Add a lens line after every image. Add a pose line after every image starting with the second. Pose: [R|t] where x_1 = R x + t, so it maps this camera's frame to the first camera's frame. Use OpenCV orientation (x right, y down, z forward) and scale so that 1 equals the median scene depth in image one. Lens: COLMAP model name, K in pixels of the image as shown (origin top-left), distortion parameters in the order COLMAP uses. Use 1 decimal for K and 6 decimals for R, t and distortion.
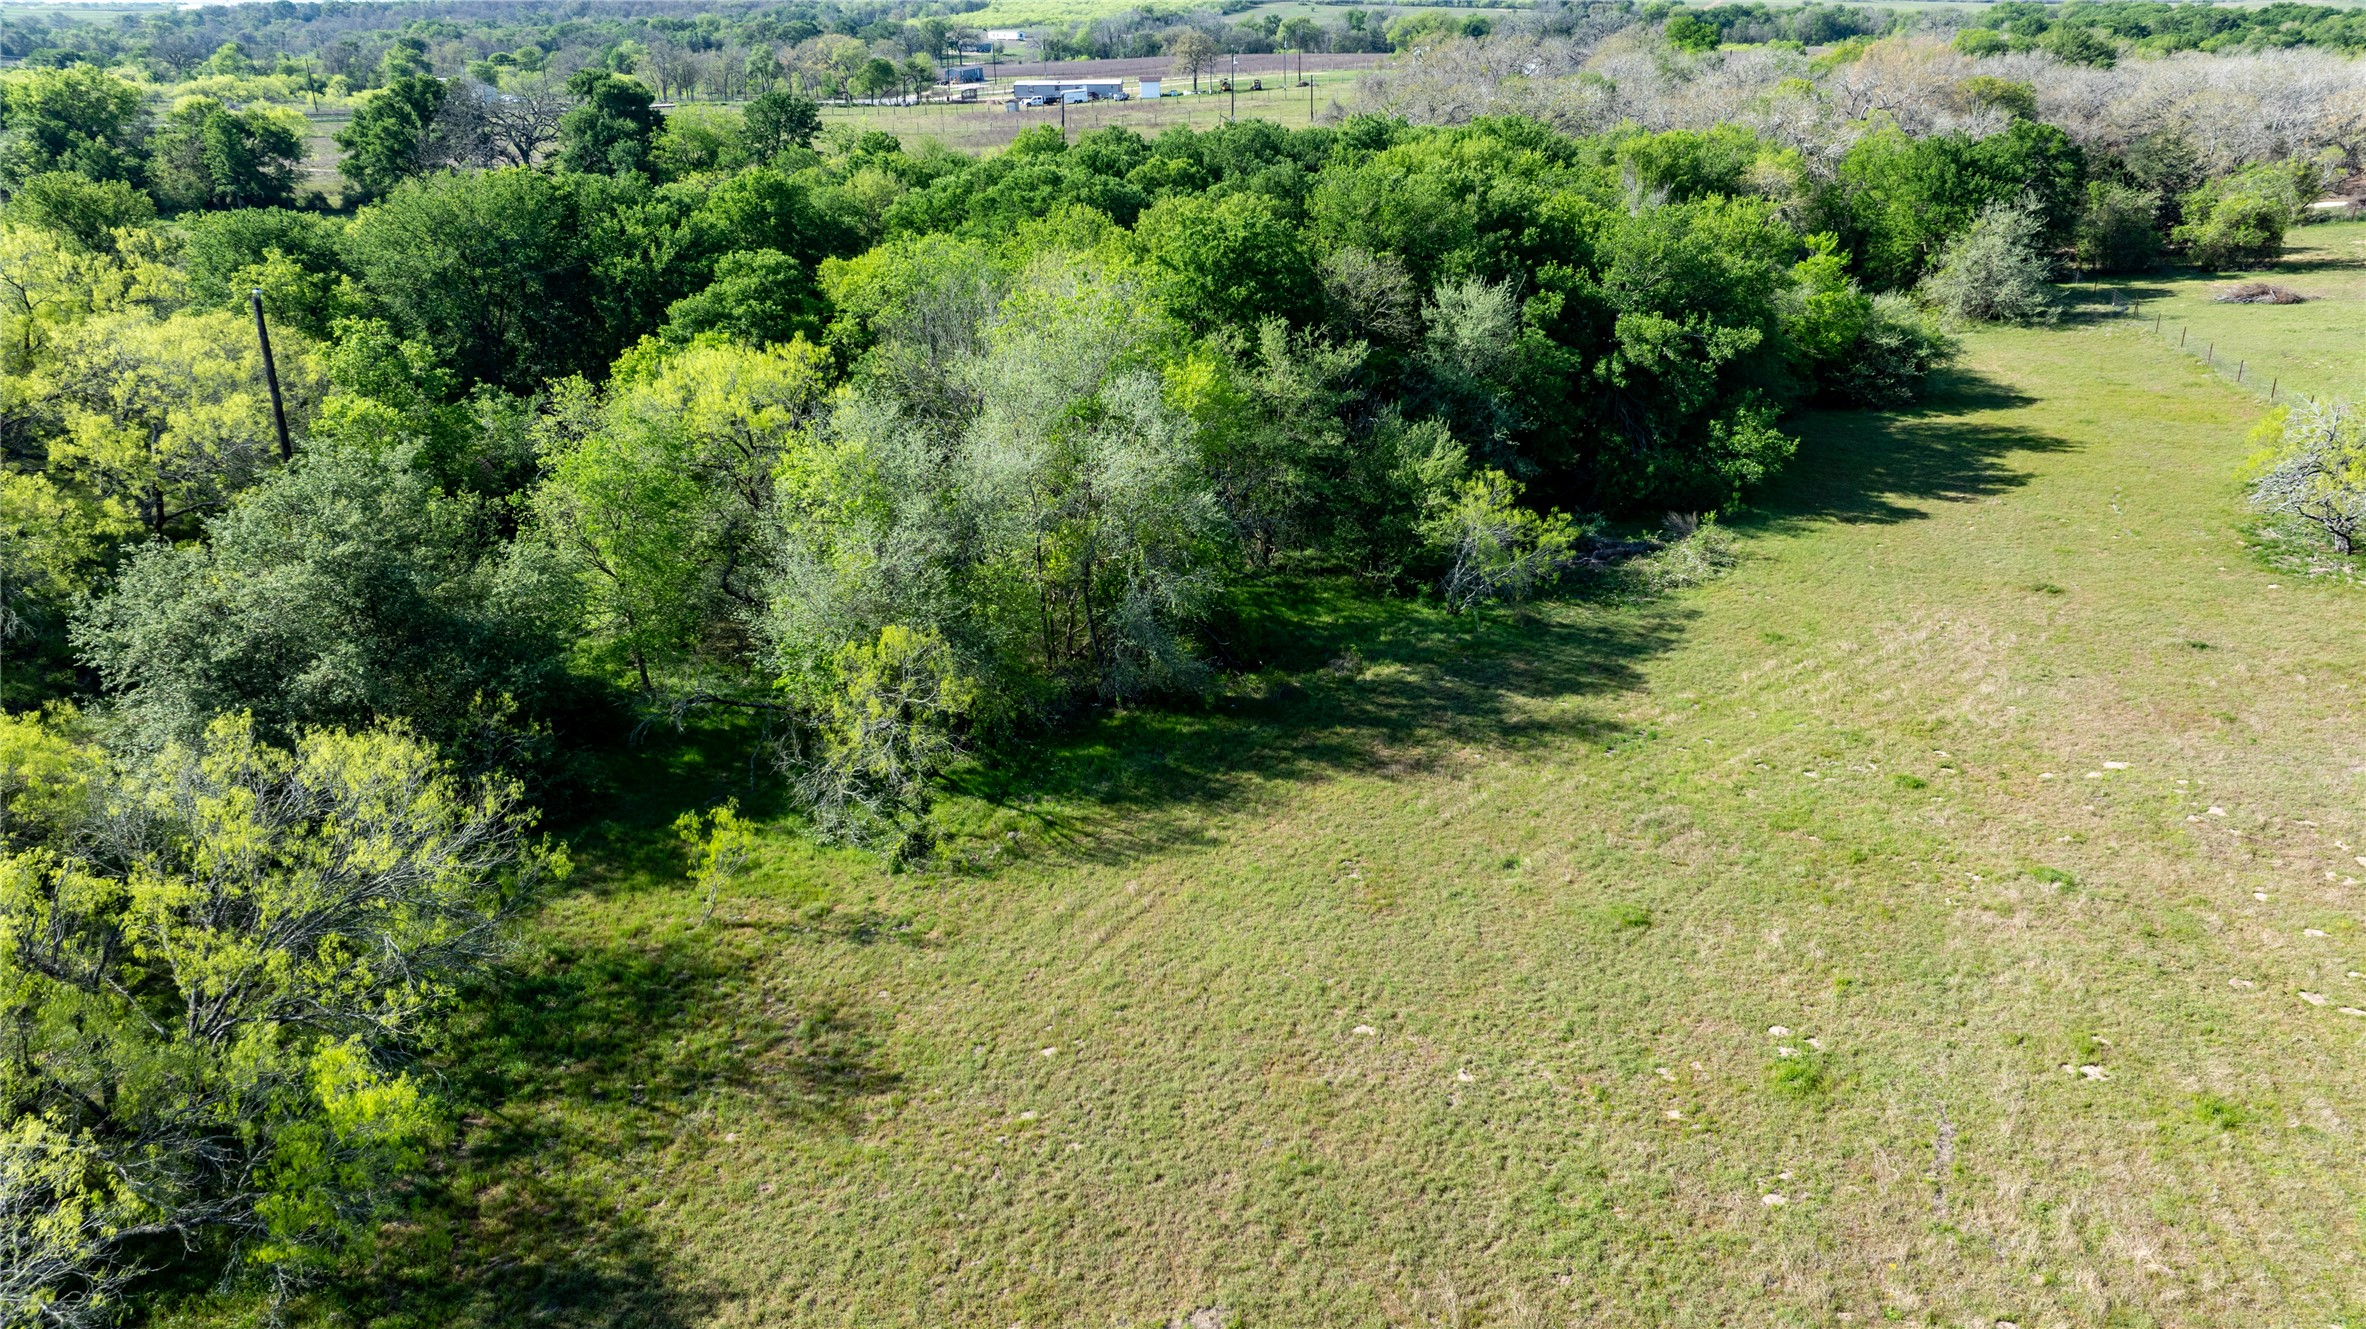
lens RADIAL K [[1671.3, 0, 1183.0], [0, 1671.3, 664.5], [0, 0, 1]] dist [-0.025106, 0.002318]
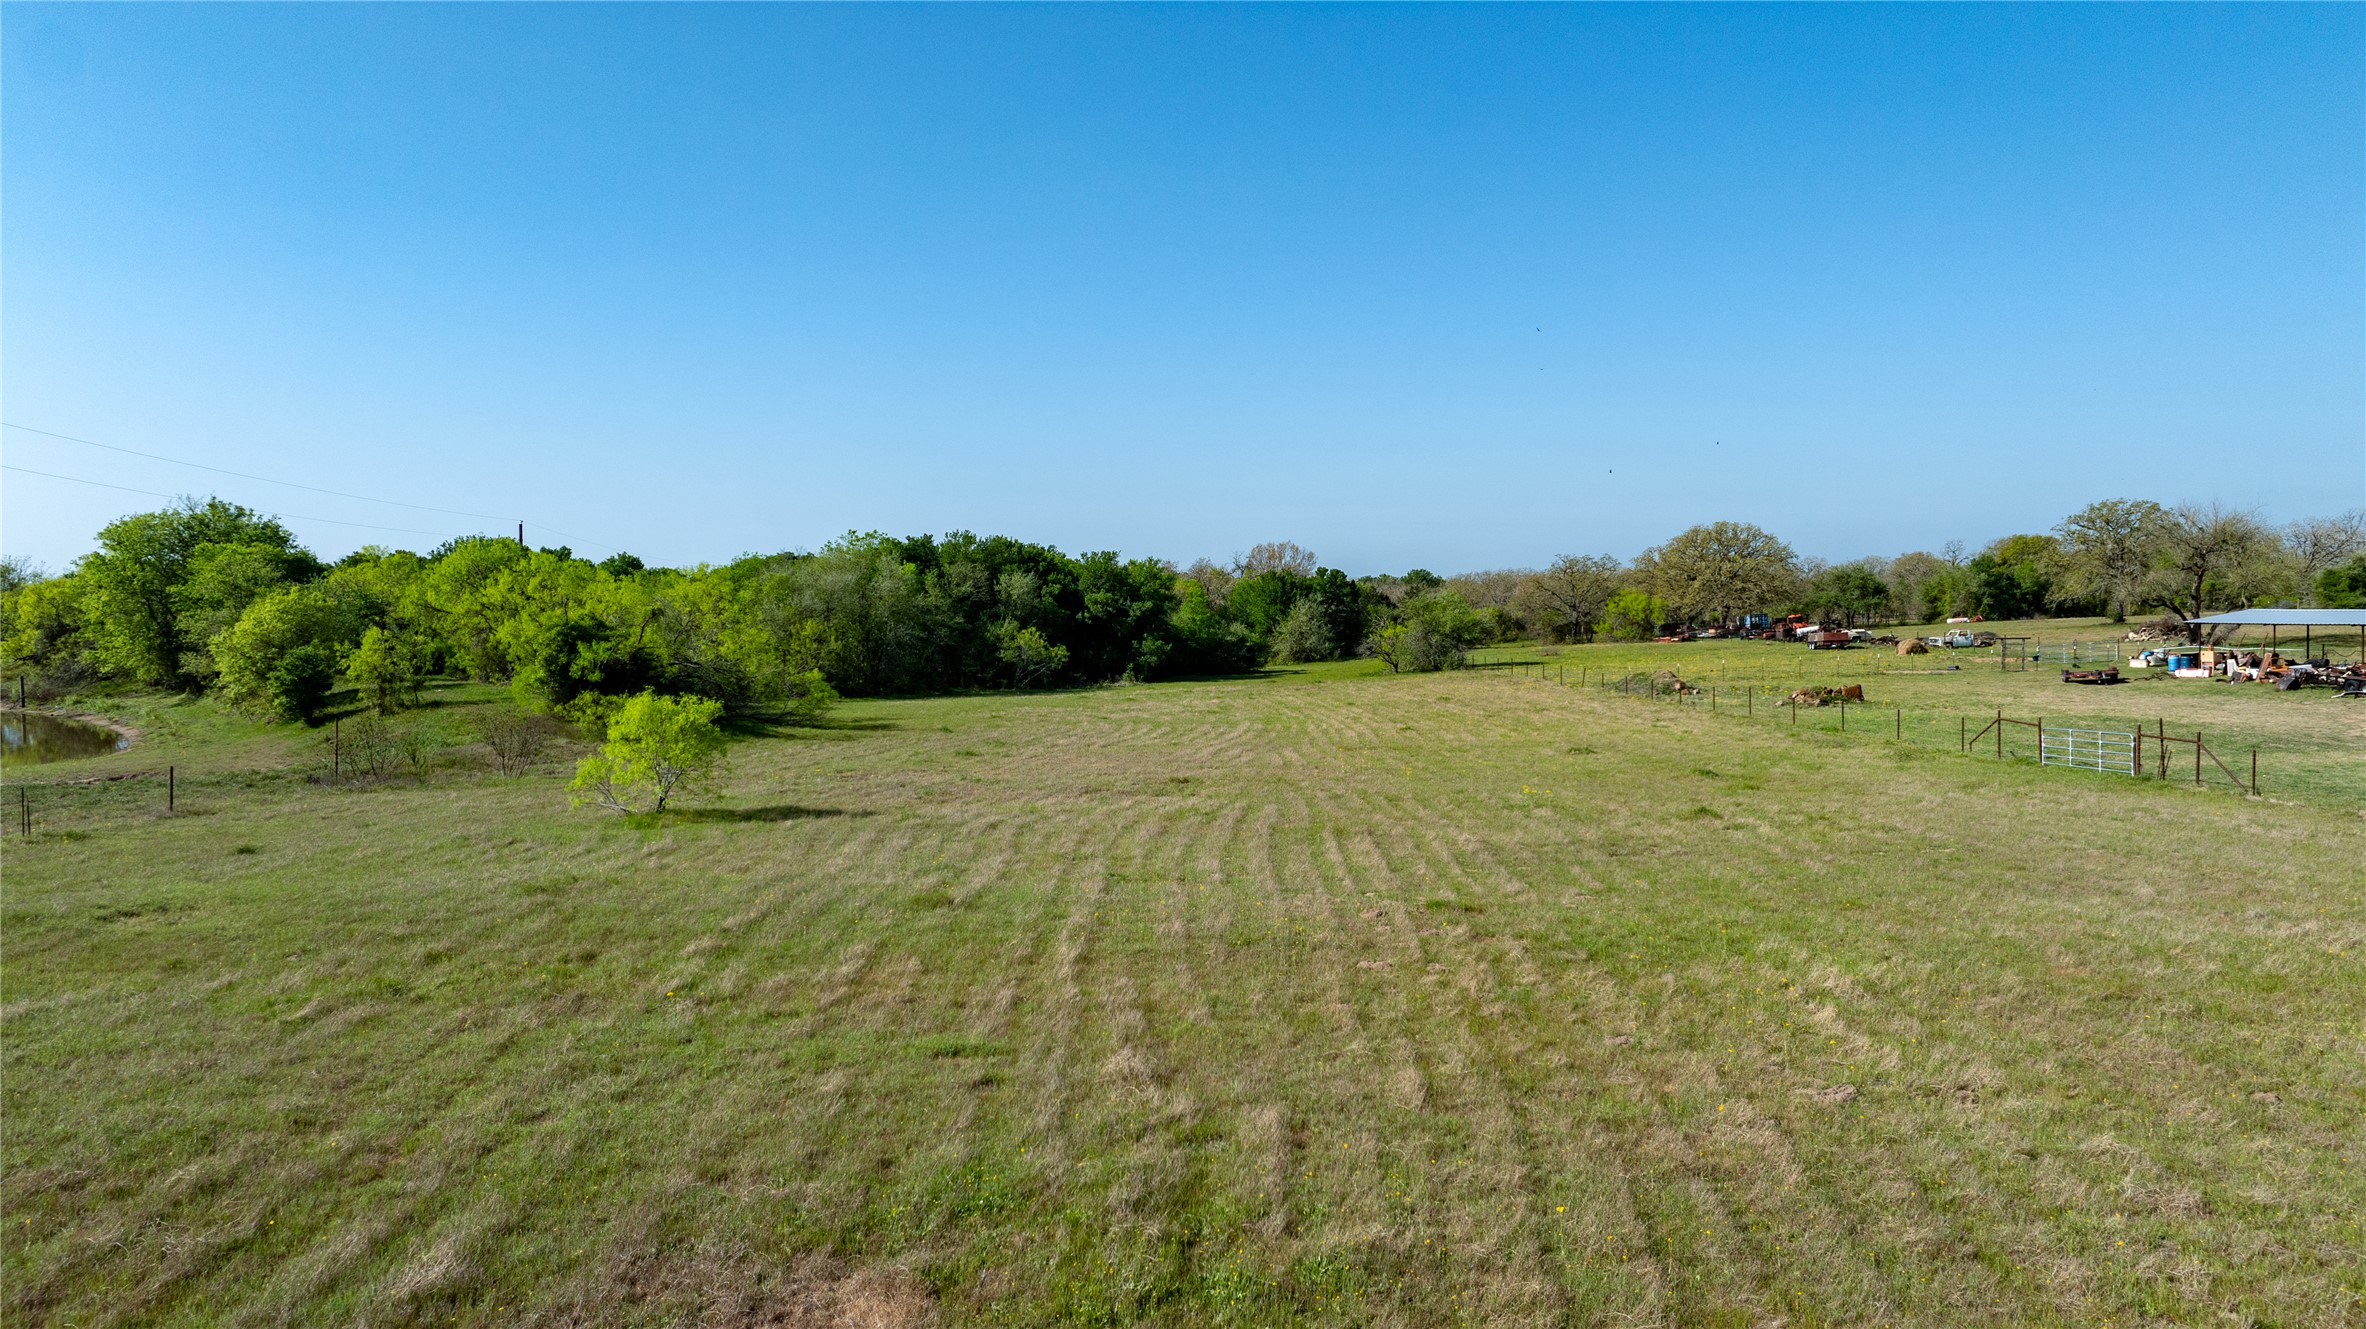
lens RADIAL K [[1666.8, 0, 1186.8], [0, 1666.8, 652.2], [0, 0, 1]] dist [-0.003174, -0.035594]
pose [[0.964531, -0.005377, 0.263913, -0.170123], [0.097740, 0.936006, -0.338142, 0.566195], [-0.245206, 0.351944, 0.903332, -0.892417]]
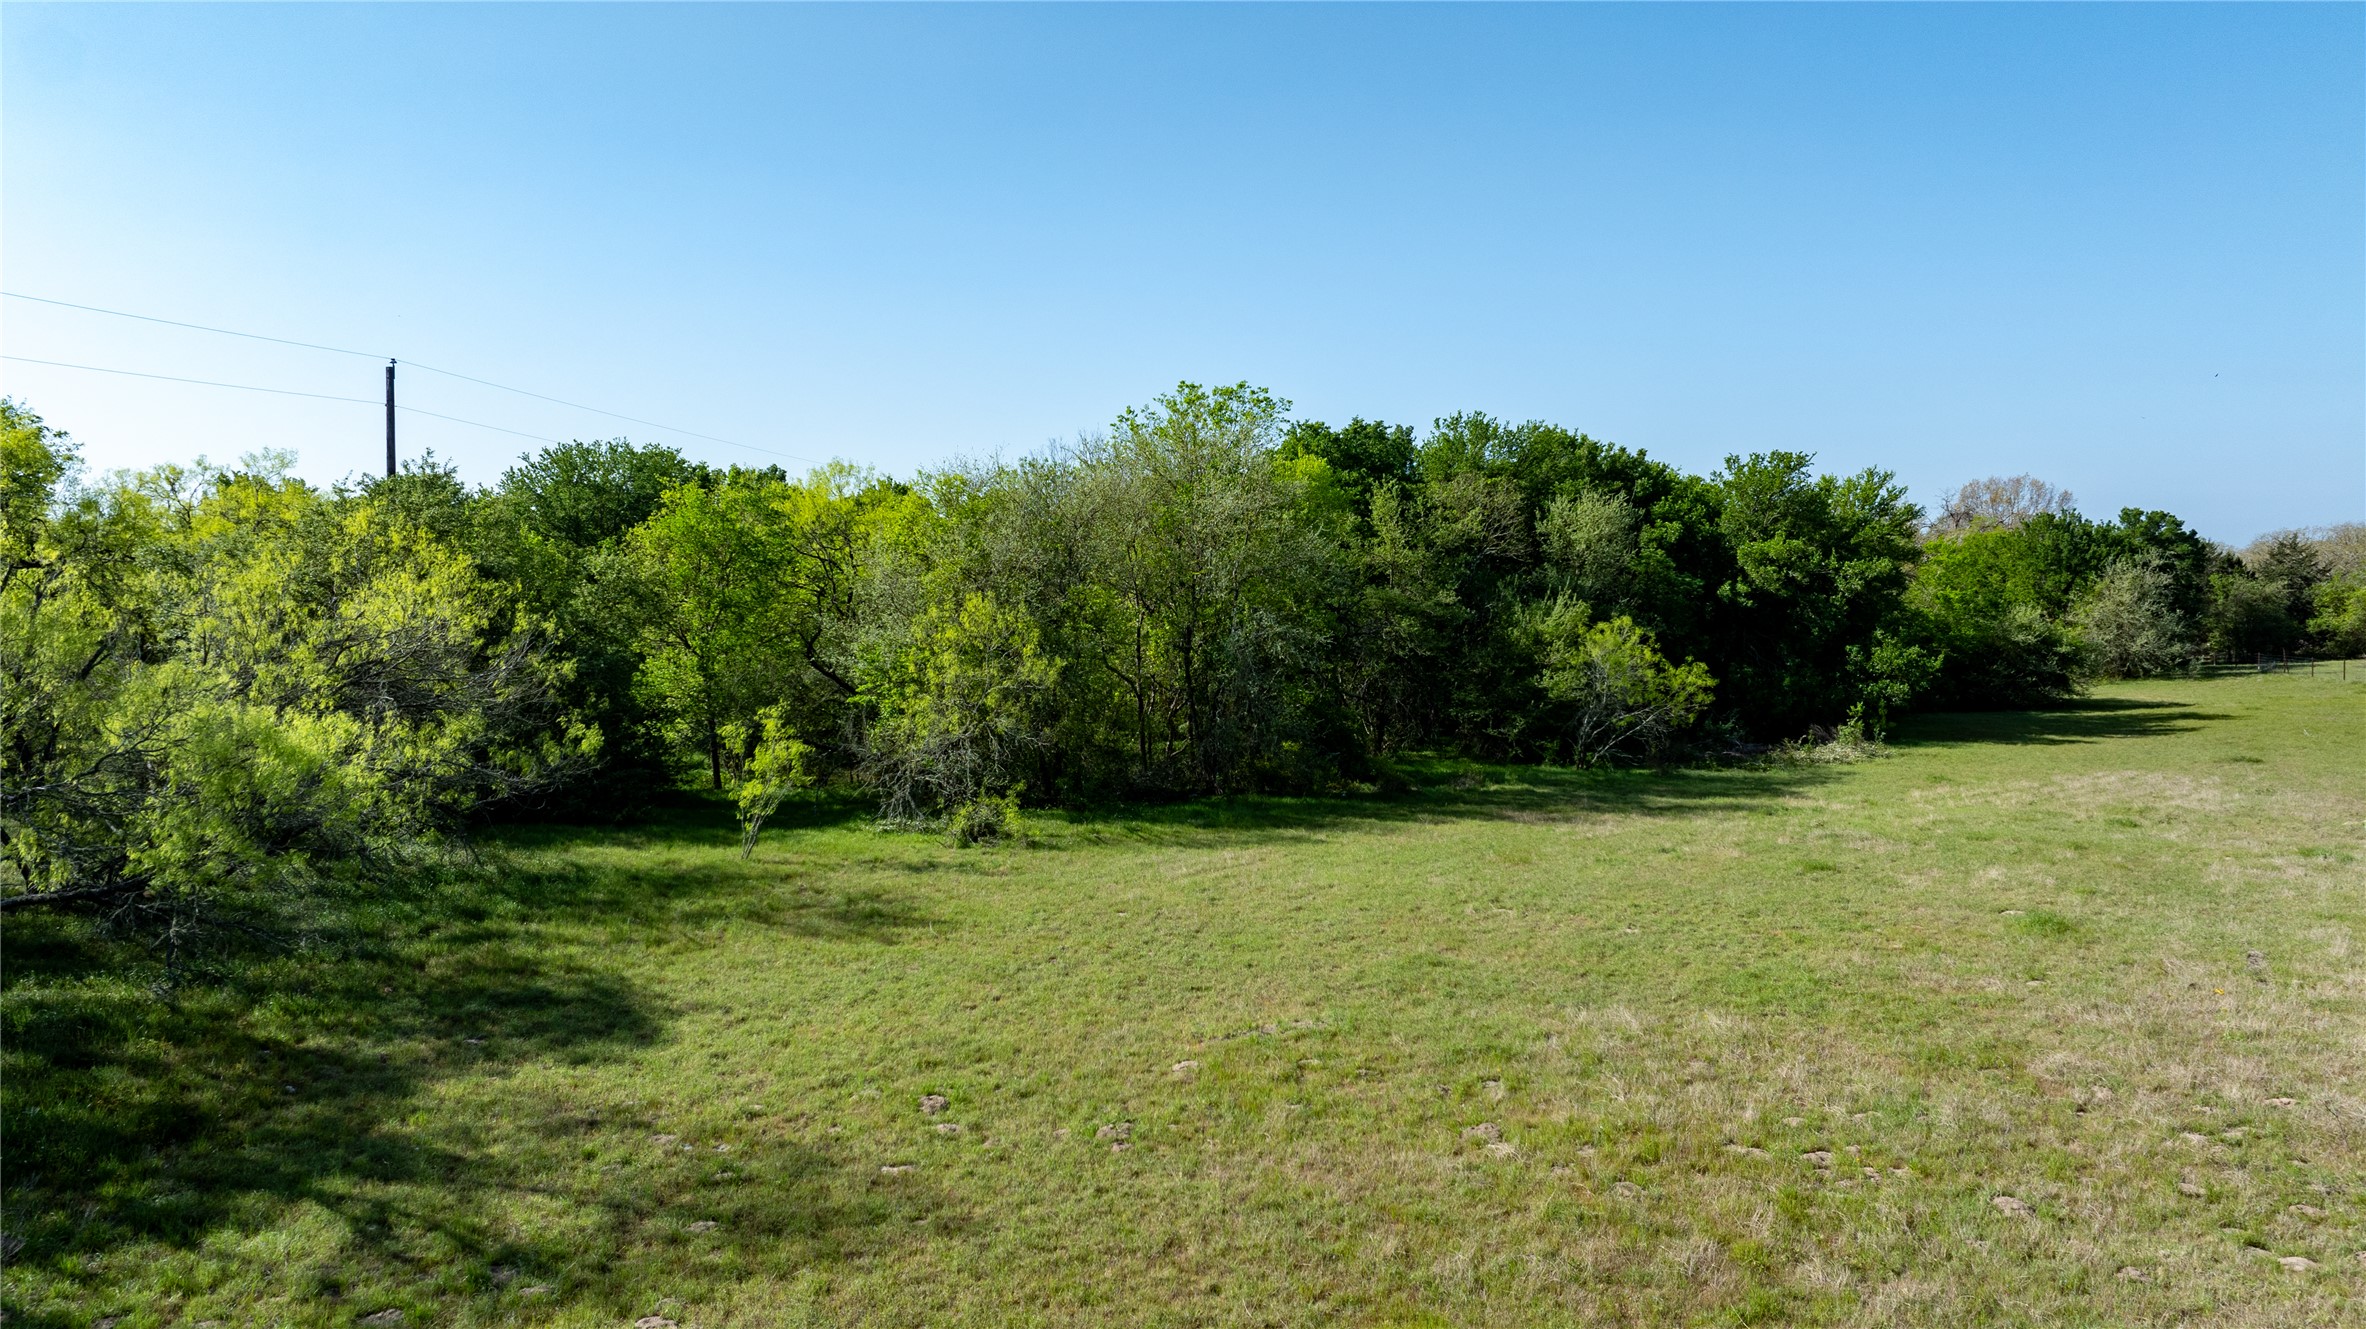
lens RADIAL K [[1666.6, 0, 1183.0], [0, 1666.6, 664.5], [0, 0, 1]] dist [-0.030591, 0.023701]
pose [[0.997612, 0.006617, -0.068746, 0.002937], [-0.029055, 0.943237, -0.330846, 0.179923], [0.062654, 0.332054, 0.941177, 0.080827]]
